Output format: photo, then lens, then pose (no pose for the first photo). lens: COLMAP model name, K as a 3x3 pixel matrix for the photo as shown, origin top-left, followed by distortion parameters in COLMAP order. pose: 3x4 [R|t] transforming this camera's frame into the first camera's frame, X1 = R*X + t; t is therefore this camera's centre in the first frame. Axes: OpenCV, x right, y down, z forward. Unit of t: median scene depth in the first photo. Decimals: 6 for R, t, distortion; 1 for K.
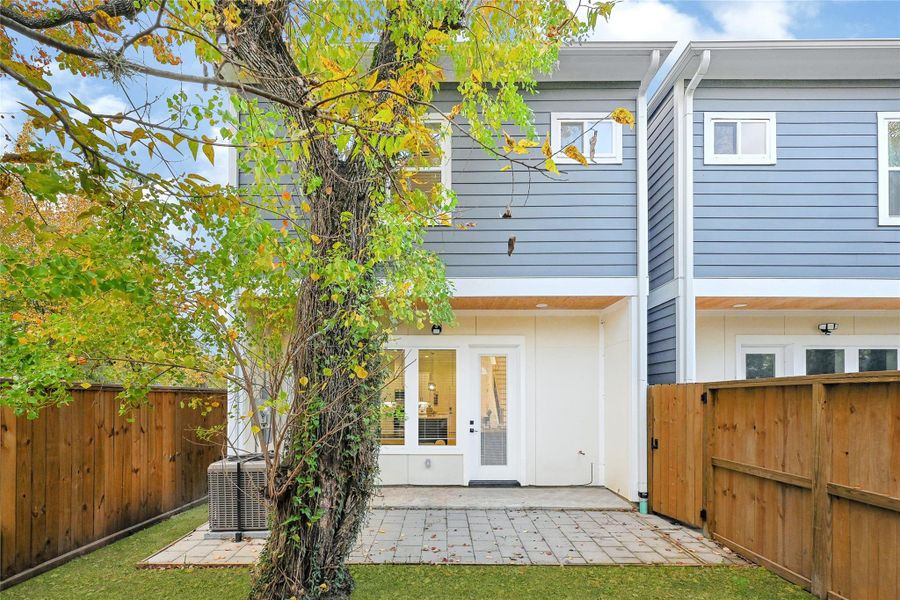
lens RADIAL K [[468.3, 0, 456.0], [0, 468.3, 301.8], [0, 0, 1]] dist [0.001845, 0.000280]
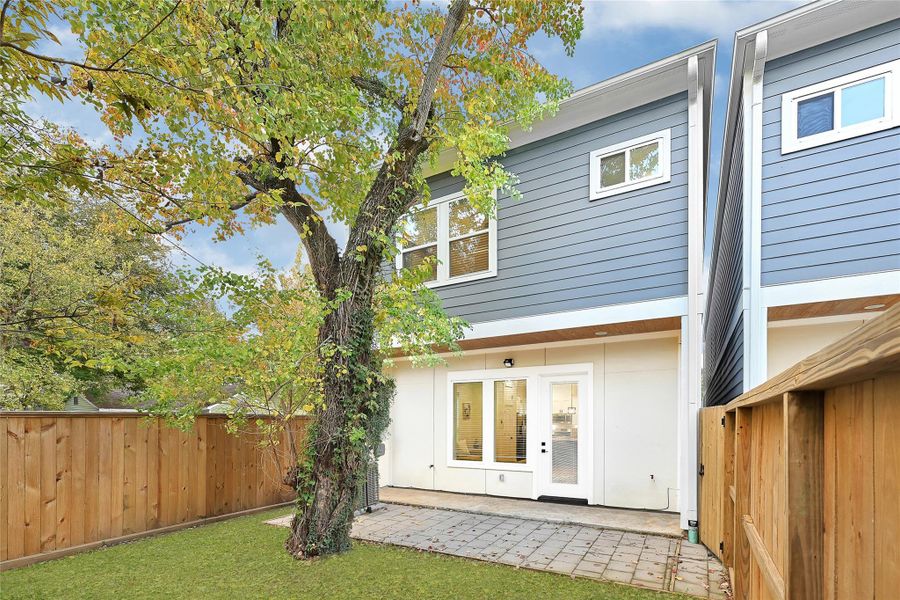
lens RADIAL K [[426.7, 0, 449.2], [0, 426.7, 321.3], [0, 0, 1]] dist [0.000228, -0.000017]
pose [[0.870336, -0.114400, -0.478986, 0.383867], [0.101597, 0.993431, -0.052663, -0.003732], [0.481864, -0.002829, 0.876241, -0.006219]]
